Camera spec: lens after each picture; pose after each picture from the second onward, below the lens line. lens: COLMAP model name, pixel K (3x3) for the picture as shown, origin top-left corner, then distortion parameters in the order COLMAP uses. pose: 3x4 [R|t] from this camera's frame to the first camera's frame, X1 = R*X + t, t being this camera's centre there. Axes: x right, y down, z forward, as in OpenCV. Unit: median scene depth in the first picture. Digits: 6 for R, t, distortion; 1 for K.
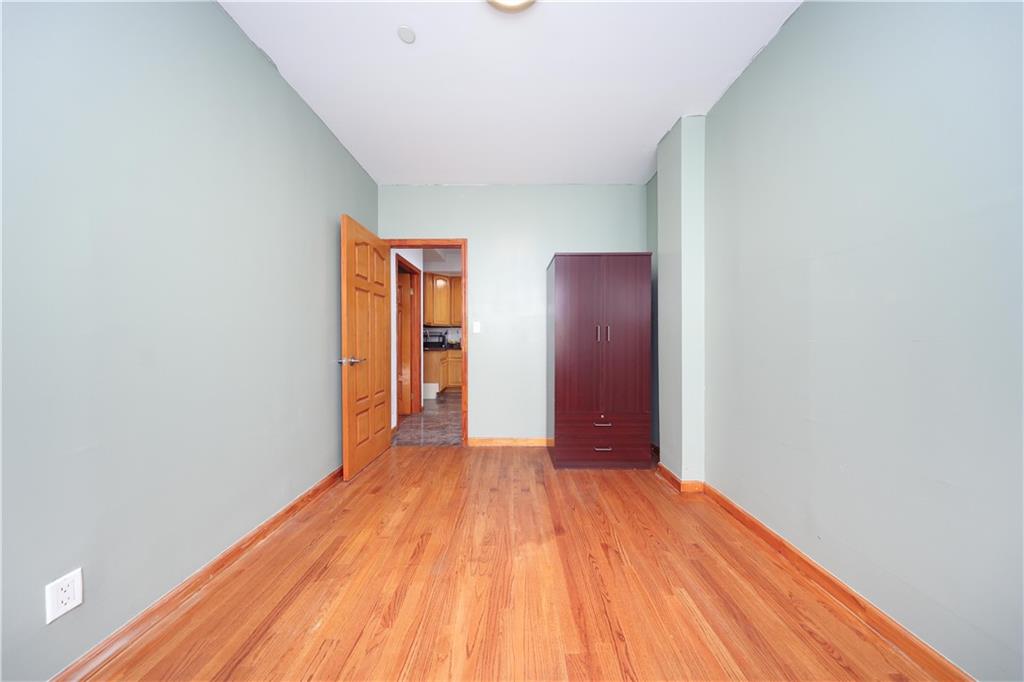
lens RADIAL K [[293.9, 0, 513.1], [0, 293.9, 338.9], [0, 0, 1]] dist [-0.000183, -0.000196]
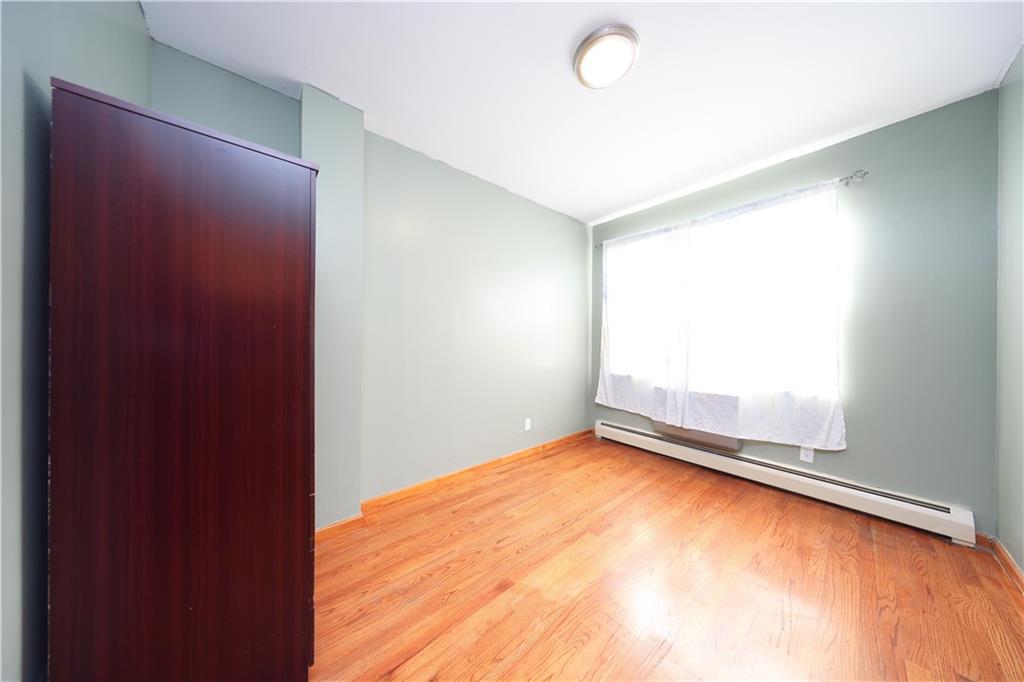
lens RADIAL K [[293.9, 0, 514.6], [0, 293.9, 341.7], [0, 0, 1]] dist [-0.000183, -0.000196]
pose [[-0.647285, -0.007737, 0.762209, -0.546799], [-0.005288, 0.999970, 0.005660, -0.065633], [-0.762229, -0.000367, -0.647307, 1.650258]]
